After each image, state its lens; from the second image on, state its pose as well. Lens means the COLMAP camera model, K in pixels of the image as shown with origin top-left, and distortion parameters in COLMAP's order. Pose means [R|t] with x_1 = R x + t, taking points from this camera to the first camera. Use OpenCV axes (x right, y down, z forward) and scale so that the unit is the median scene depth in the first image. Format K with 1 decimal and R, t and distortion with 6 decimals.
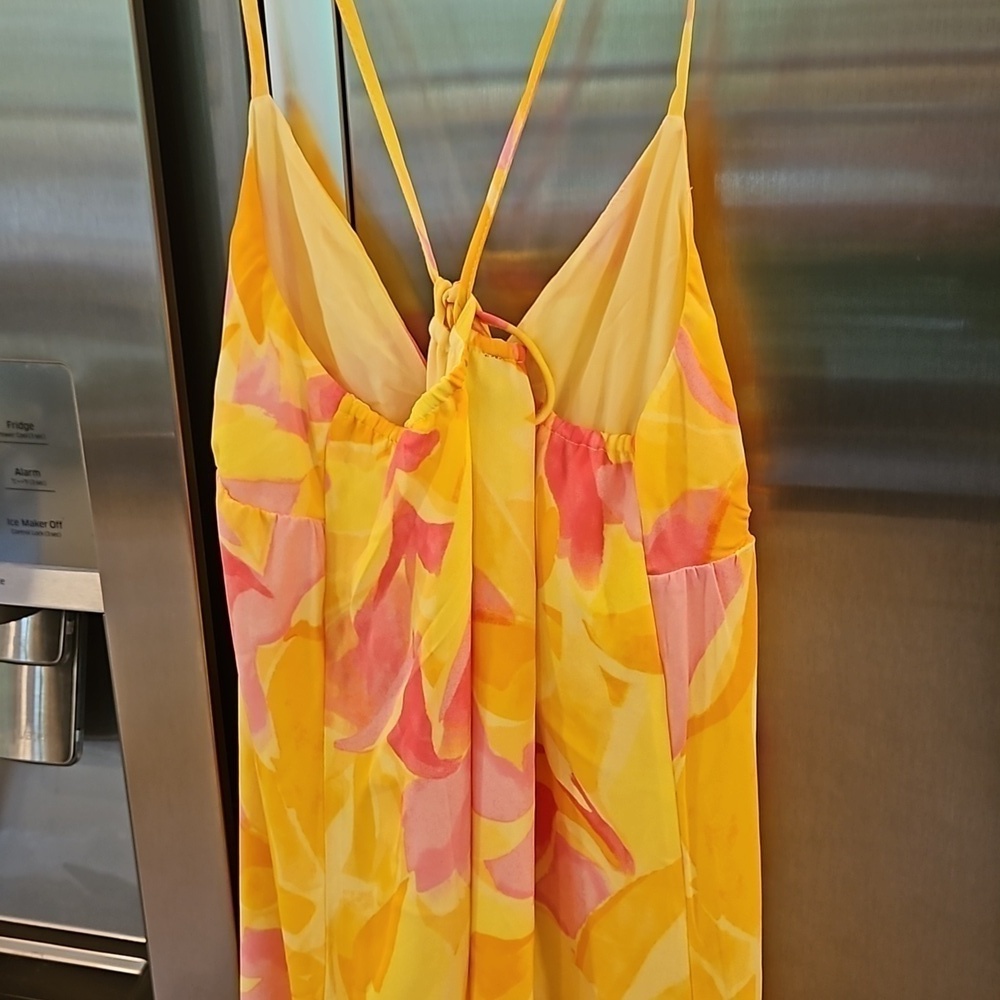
lens RADIAL K [[1498.6, 0, 500.0], [0, 1498.6, 500.0], [0, 0, 1]] dist [0.112502, -0.145777]
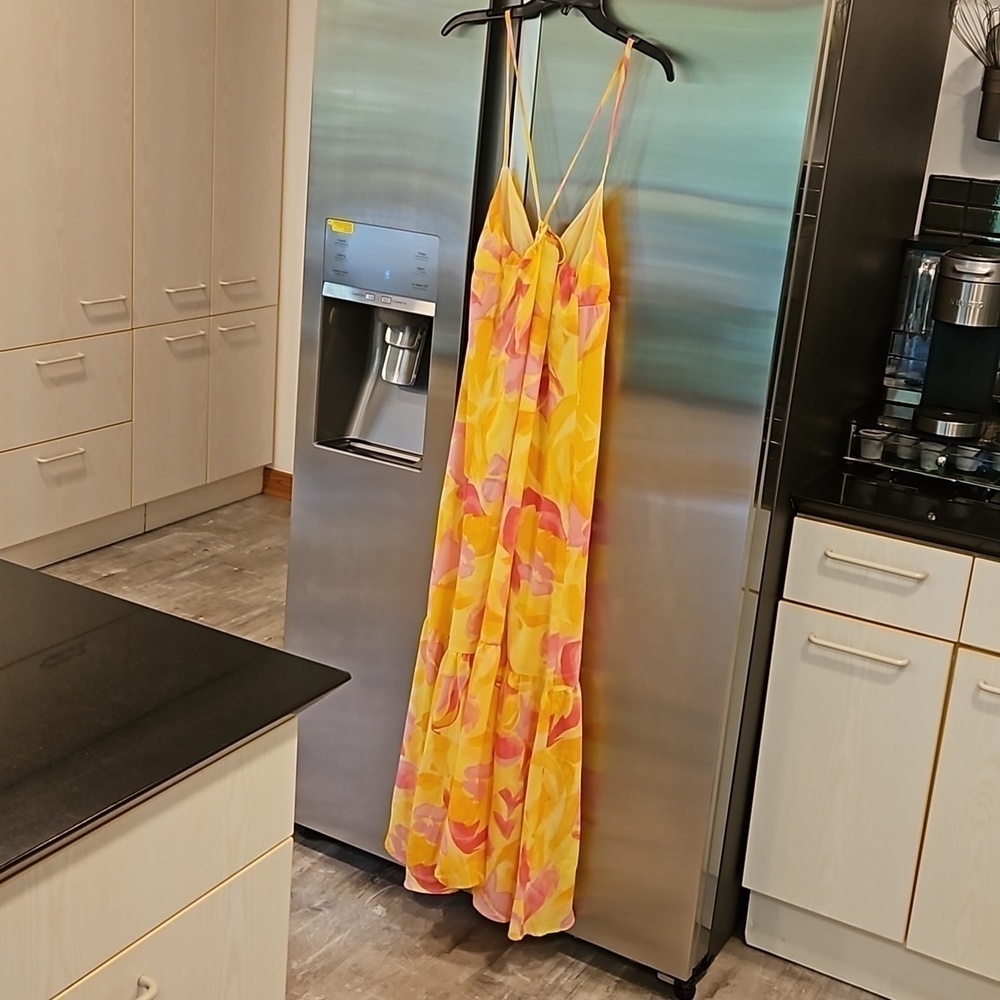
lens RADIAL K [[1498.6, 0, 500.0], [0, 1498.6, 500.0], [0, 0, 1]] dist [0.112502, -0.145777]
pose [[0.960859, 0.189641, -0.201957, 0.707346], [-0.202868, 0.978089, -0.046752, 0.685947], [0.188666, 0.085893, 0.978278, -2.469203]]
